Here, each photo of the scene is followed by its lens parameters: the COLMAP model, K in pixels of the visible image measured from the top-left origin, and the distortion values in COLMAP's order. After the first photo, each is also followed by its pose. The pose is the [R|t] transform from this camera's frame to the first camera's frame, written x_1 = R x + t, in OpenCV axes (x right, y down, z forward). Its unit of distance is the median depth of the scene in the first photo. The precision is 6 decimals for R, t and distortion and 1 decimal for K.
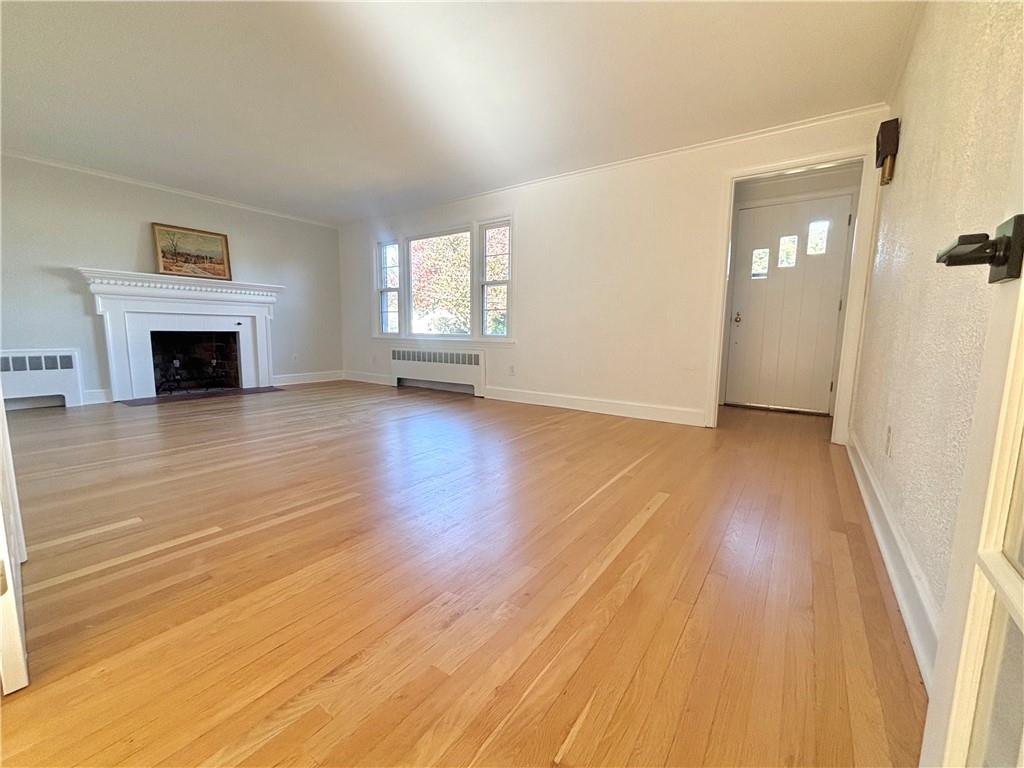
lens RADIAL K [[413.9, 0, 507.7], [0, 413.9, 383.9], [0, 0, 1]] dist [0.002179, 0.000058]
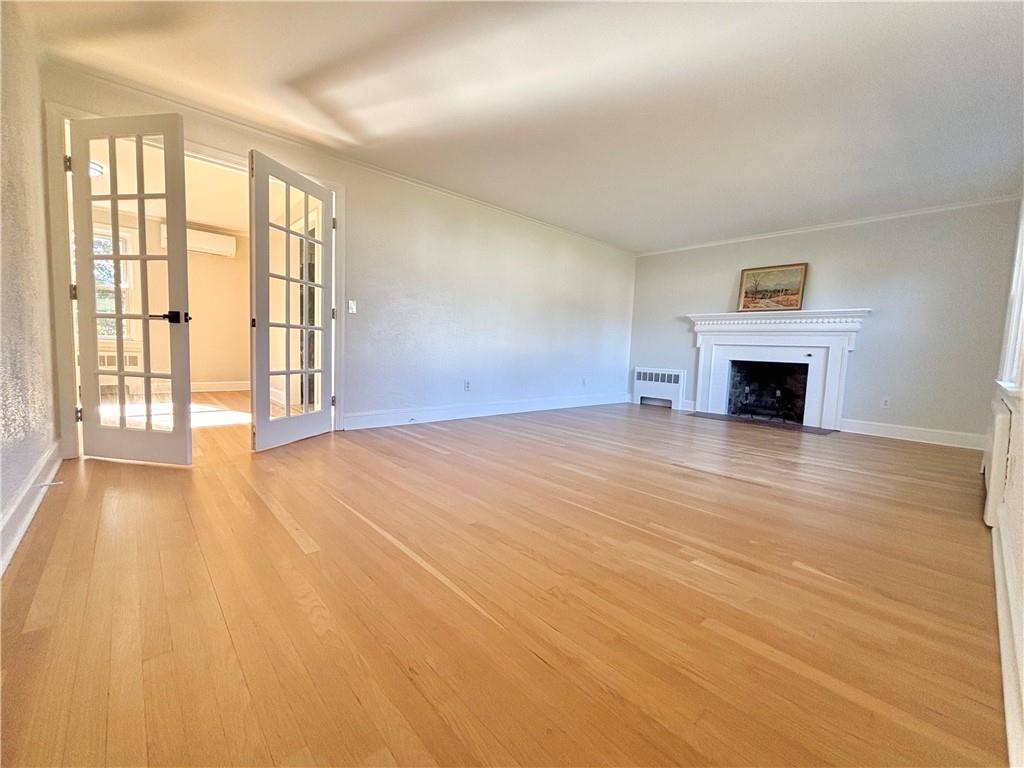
lens RADIAL K [[413.9, 0, 507.7], [0, 413.9, 383.9], [0, 0, 1]] dist [0.002179, 0.000058]
pose [[-0.210312, 0.065100, -0.975464, 0.424001], [-0.164093, 0.981274, 0.100866, -0.071278], [0.963765, 0.181280, -0.195691, 0.590804]]
